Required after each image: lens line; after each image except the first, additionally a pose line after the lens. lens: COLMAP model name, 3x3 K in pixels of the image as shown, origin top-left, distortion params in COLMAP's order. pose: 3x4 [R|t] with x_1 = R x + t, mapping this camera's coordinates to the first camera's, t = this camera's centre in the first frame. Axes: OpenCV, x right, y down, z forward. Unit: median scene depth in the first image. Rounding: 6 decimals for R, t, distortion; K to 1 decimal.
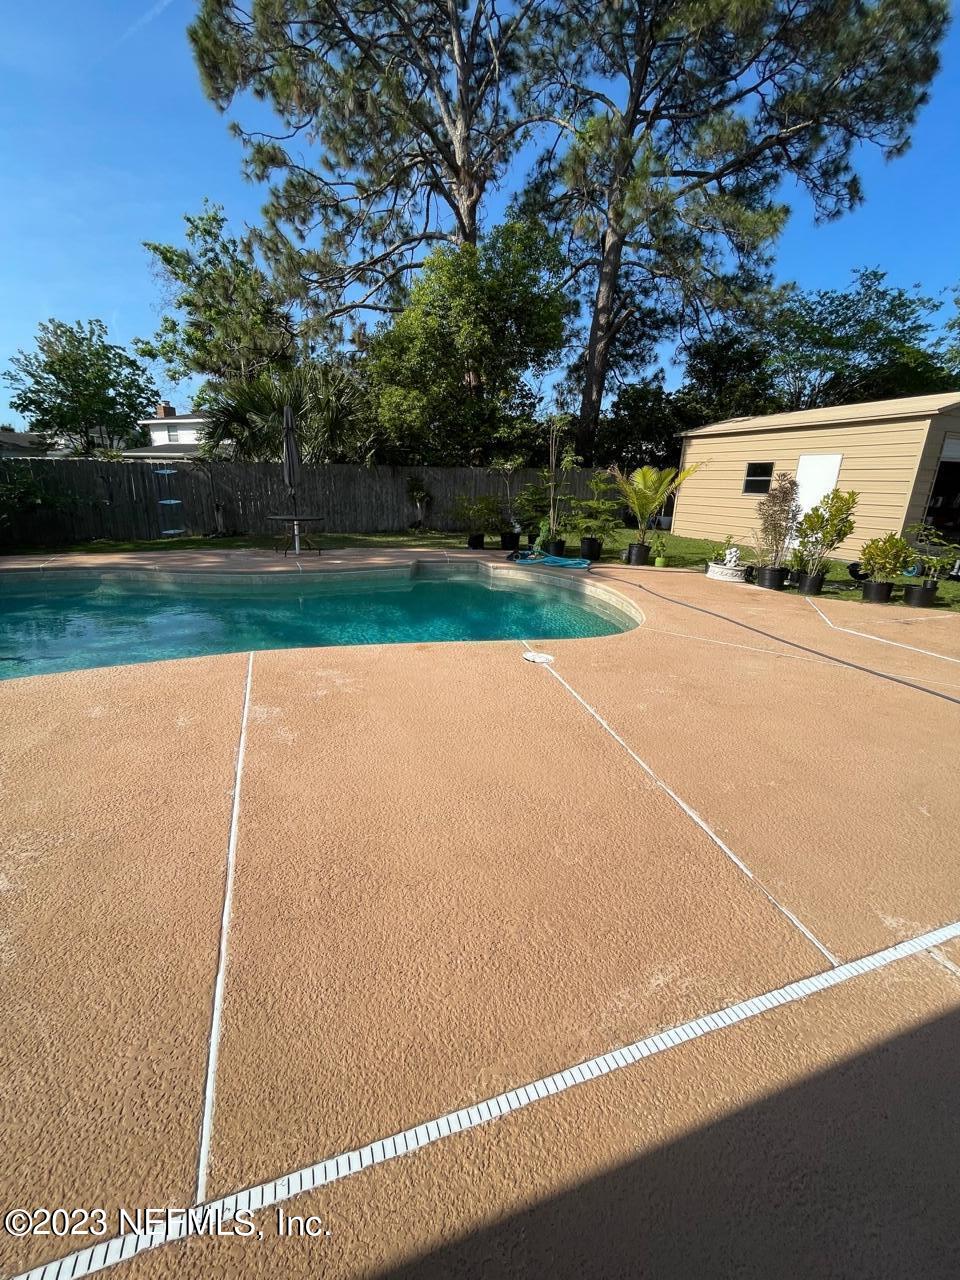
lens RADIAL K [[521.4, 0, 472.5], [0, 521.4, 636.5], [0, 0, 1]] dist [-0.001249, -0.000240]
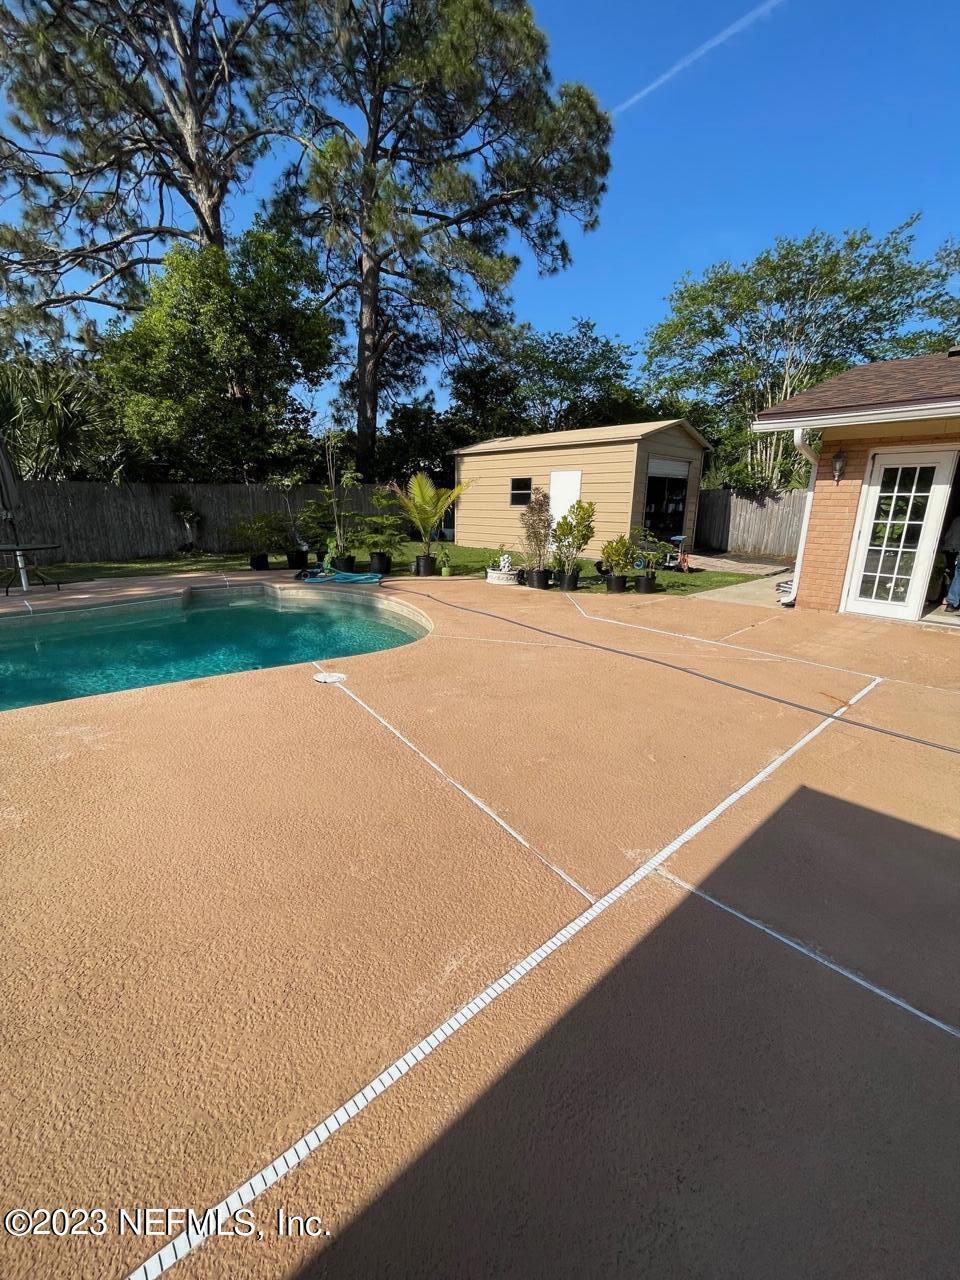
lens RADIAL K [[521.4, 0, 472.7], [0, 521.4, 637.1], [0, 0, 1]] dist [-0.001249, -0.000240]
pose [[0.927386, -0.111424, 0.357127, 0.012906], [0.120440, 0.992716, -0.003031, 0.000214], [-0.354188, 0.045823, 0.934051, -0.005802]]
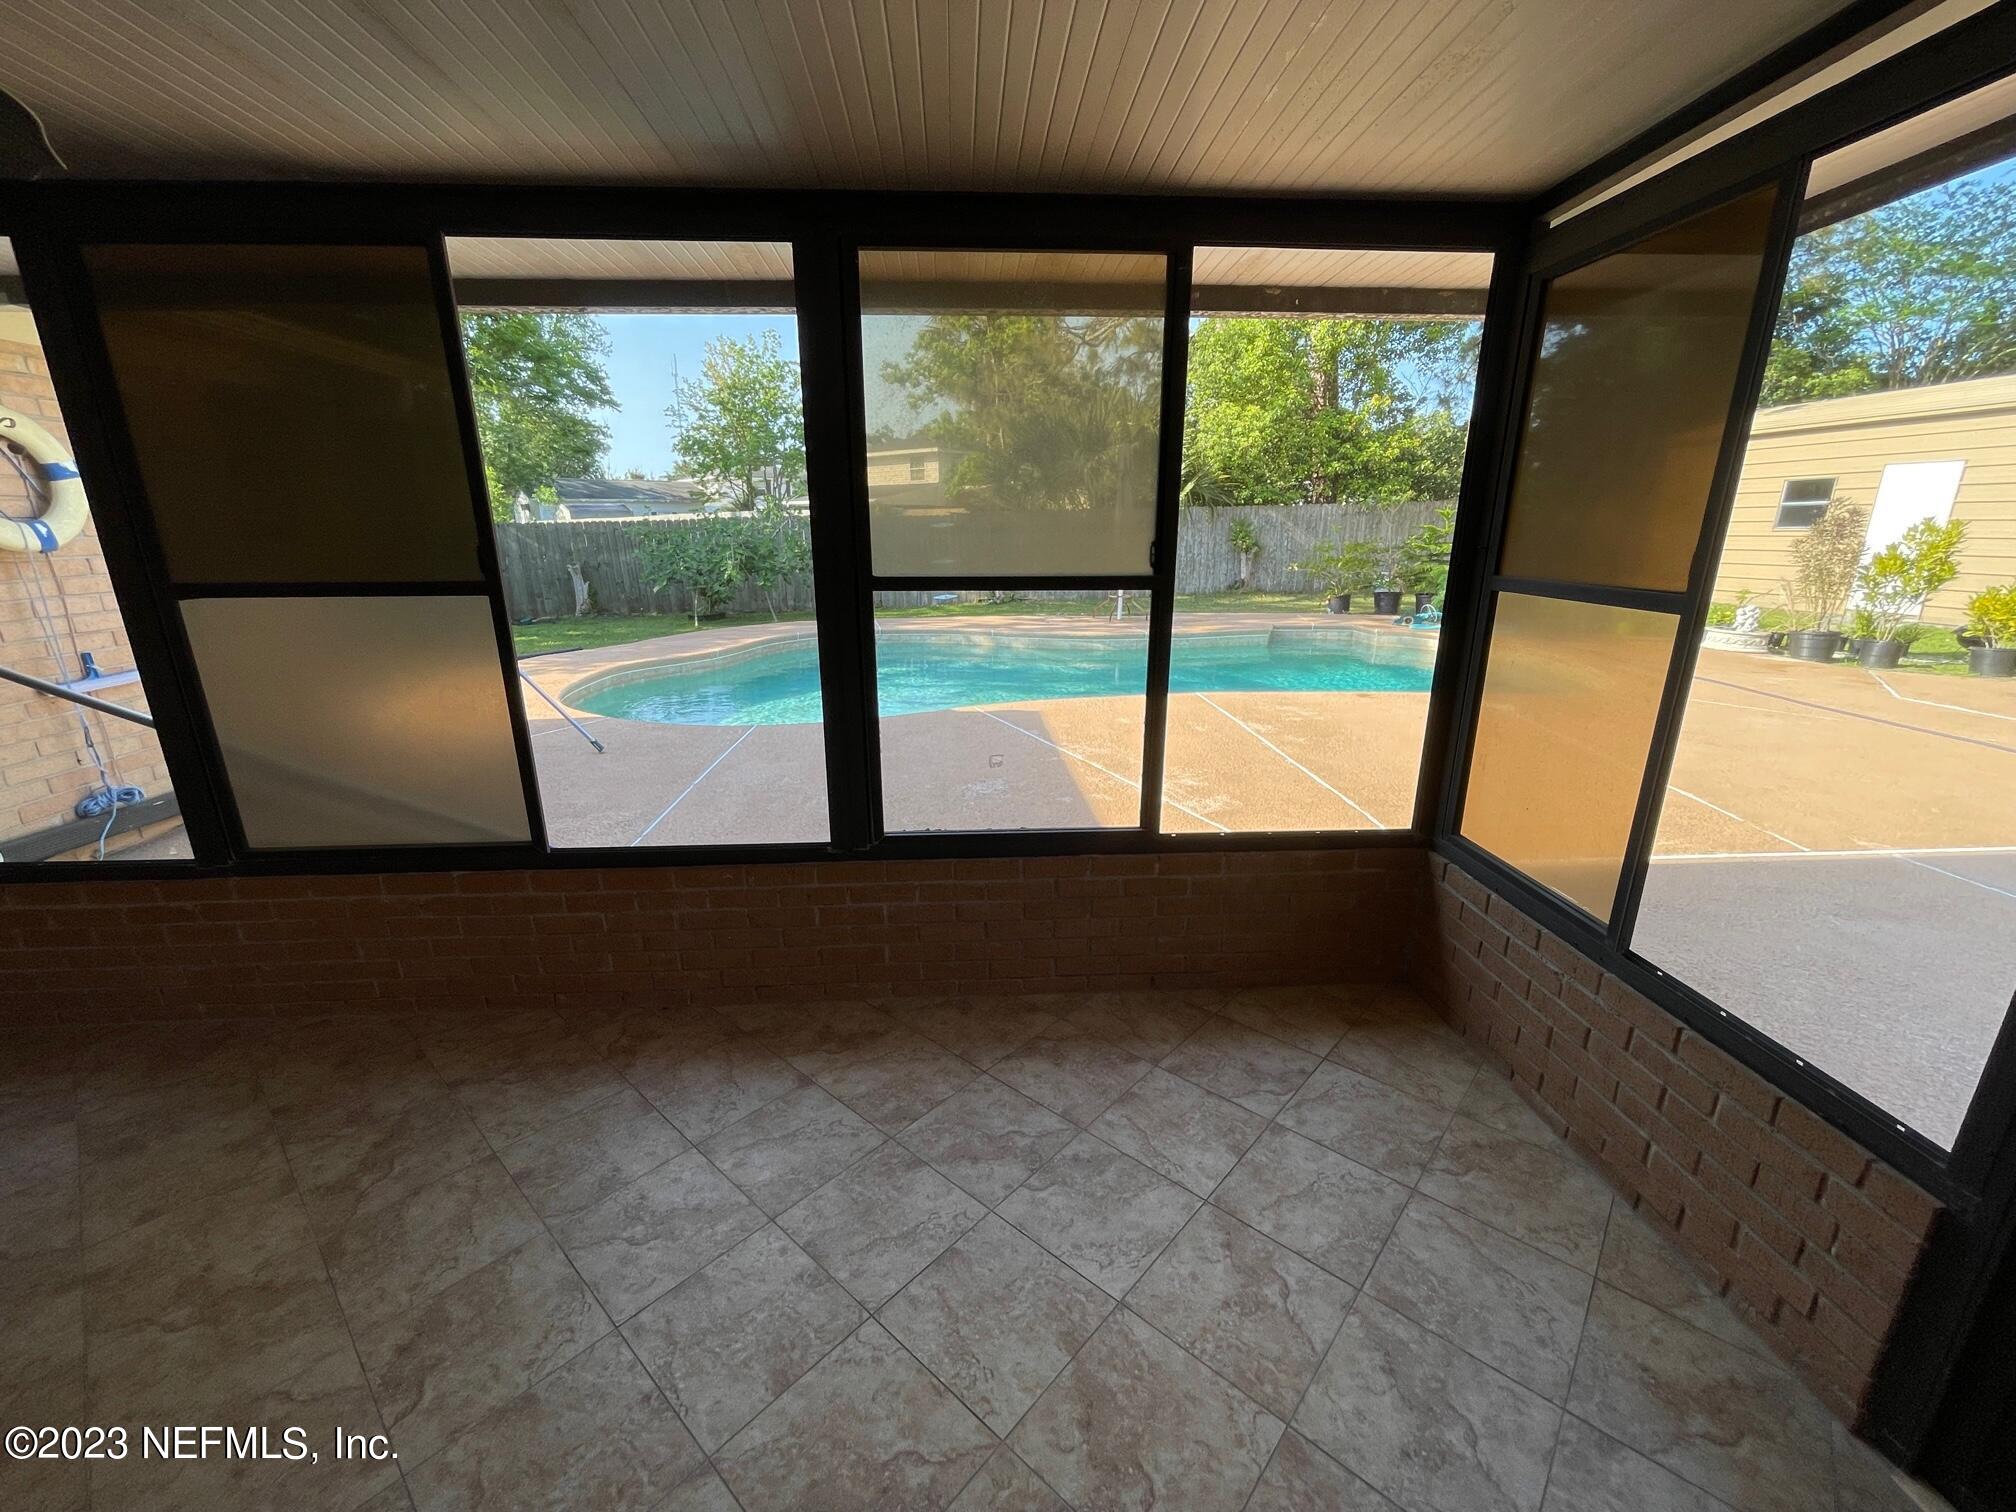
lens RADIAL K [[821.2, 0, 1004.6], [0, 821.2, 760.7], [0, 0, 1]] dist [-0.001249, -0.000240]
pose [[0.960773, 0.043717, -0.273868, -0.126226], [-0.046714, 0.998898, -0.004429, 0.073594], [0.273373, 0.017048, 0.961757, -0.273573]]
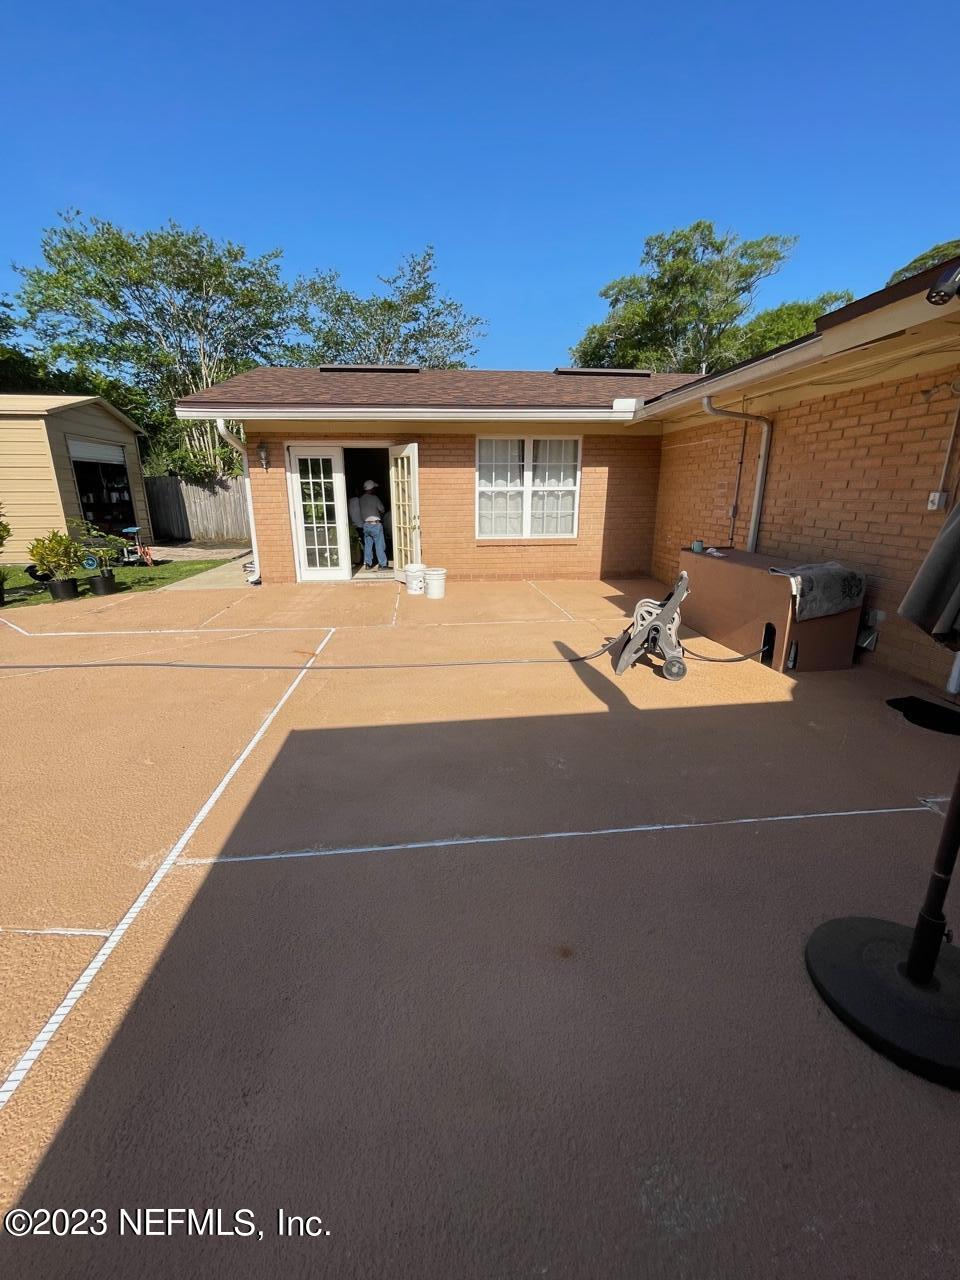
lens RADIAL K [[521.4, 0, 472.5], [0, 521.4, 638.9], [0, 0, 1]] dist [-0.001249, -0.000240]
pose [[0.253410, -0.292783, 0.921988, 0.011910], [0.286637, 0.933023, 0.217504, 0.006912], [-0.923917, 0.209158, 0.320360, -0.023529]]
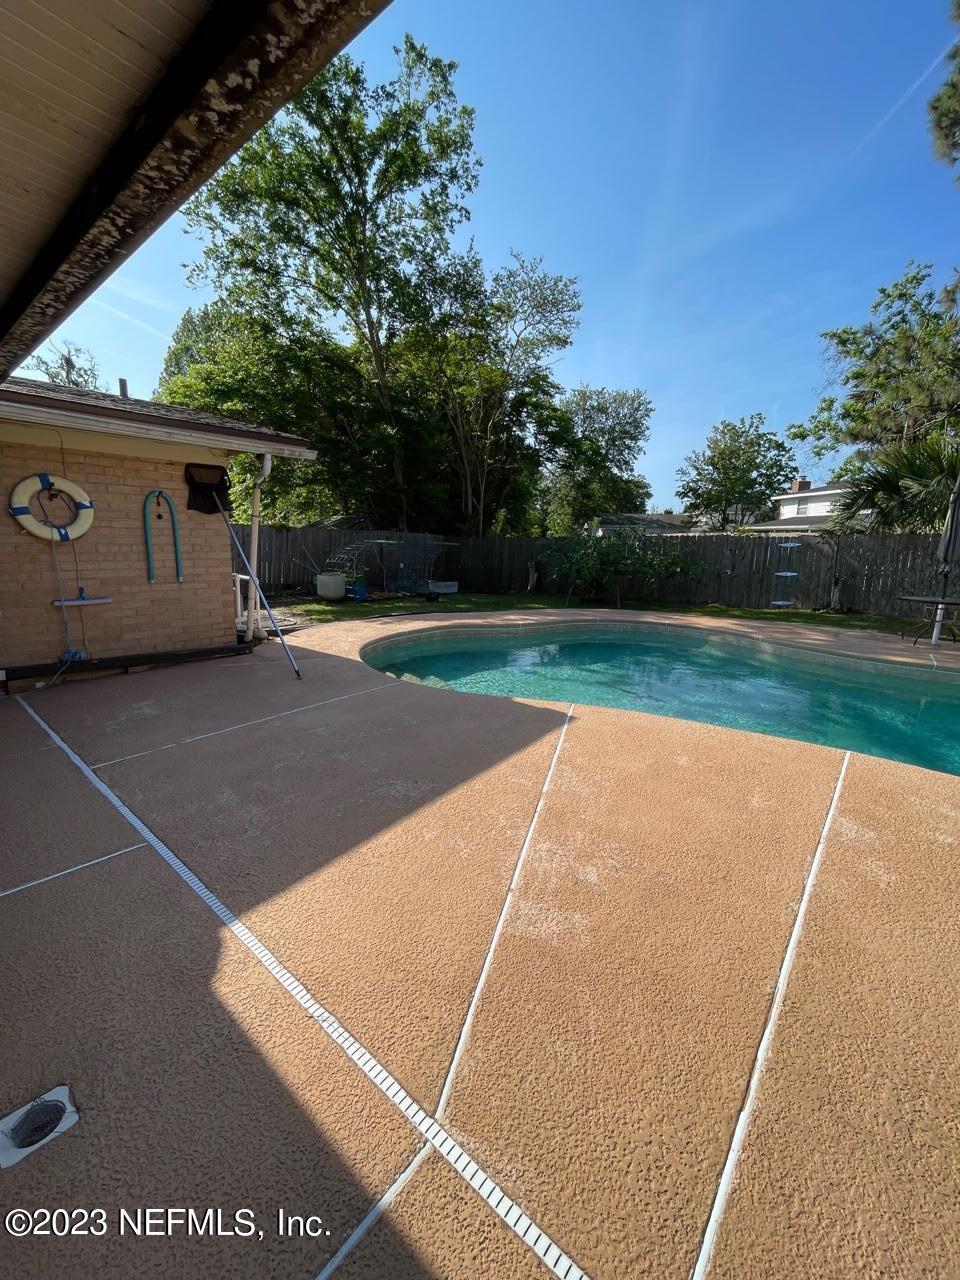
lens RADIAL K [[521.4, 0, 474.3], [0, 521.4, 636.6], [0, 0, 1]] dist [-0.001249, -0.000240]
pose [[0.504436, 0.140762, -0.851898, -0.010678], [-0.248963, 0.968431, 0.012598, -0.004246], [0.826778, 0.205737, 0.523556, -0.001069]]
